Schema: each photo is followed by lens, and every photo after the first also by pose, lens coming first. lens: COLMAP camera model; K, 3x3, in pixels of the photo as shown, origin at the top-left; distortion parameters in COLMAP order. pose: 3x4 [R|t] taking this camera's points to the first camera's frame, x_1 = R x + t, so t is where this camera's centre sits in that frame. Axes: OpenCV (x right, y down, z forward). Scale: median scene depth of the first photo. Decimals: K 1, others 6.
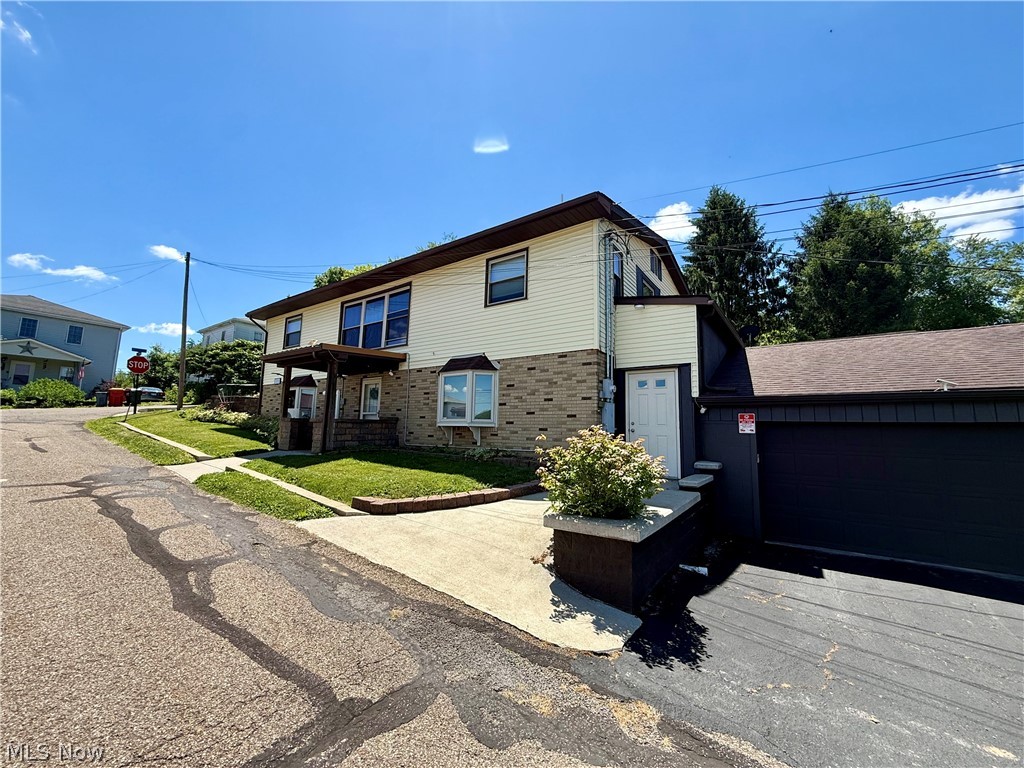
lens RADIAL K [[408.1, 0, 509.9], [0, 408.1, 381.0], [0, 0, 1]] dist [0.000433, 0.000441]
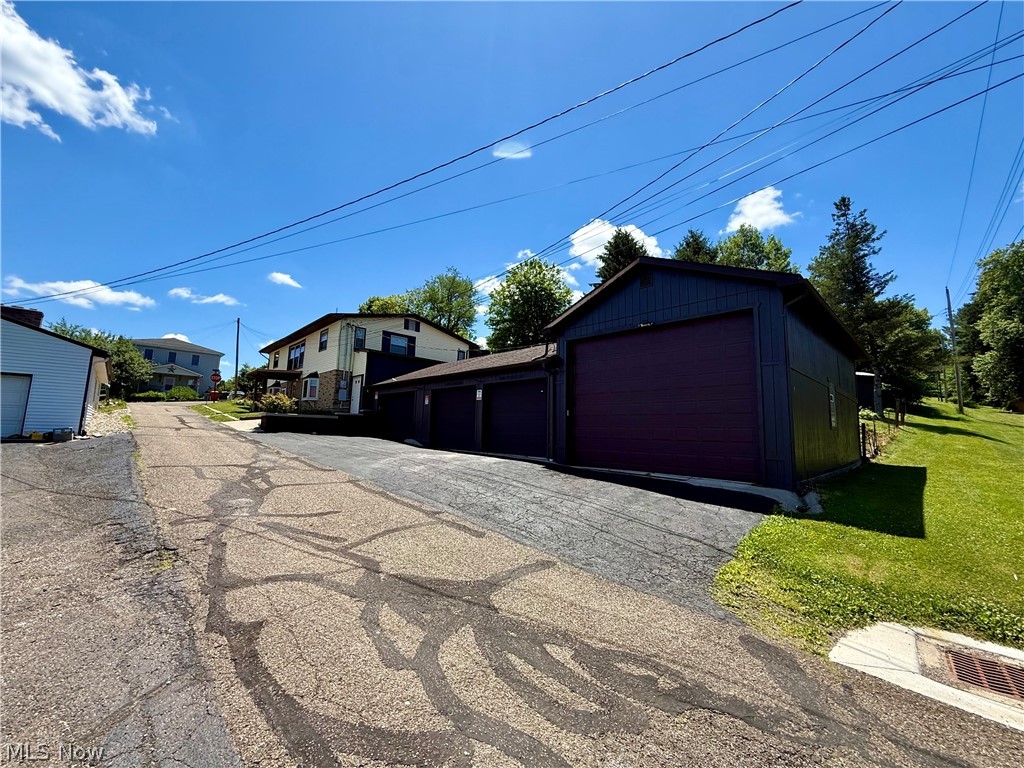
lens RADIAL K [[408.1, 0, 517.9], [0, 408.1, 384.4], [0, 0, 1]] dist [0.000433, 0.000441]
pose [[0.983478, -0.017560, -0.180172, 1.842241], [0.017153, 0.999846, -0.003817, 0.050650], [0.180211, 0.000664, 0.983628, -1.414015]]
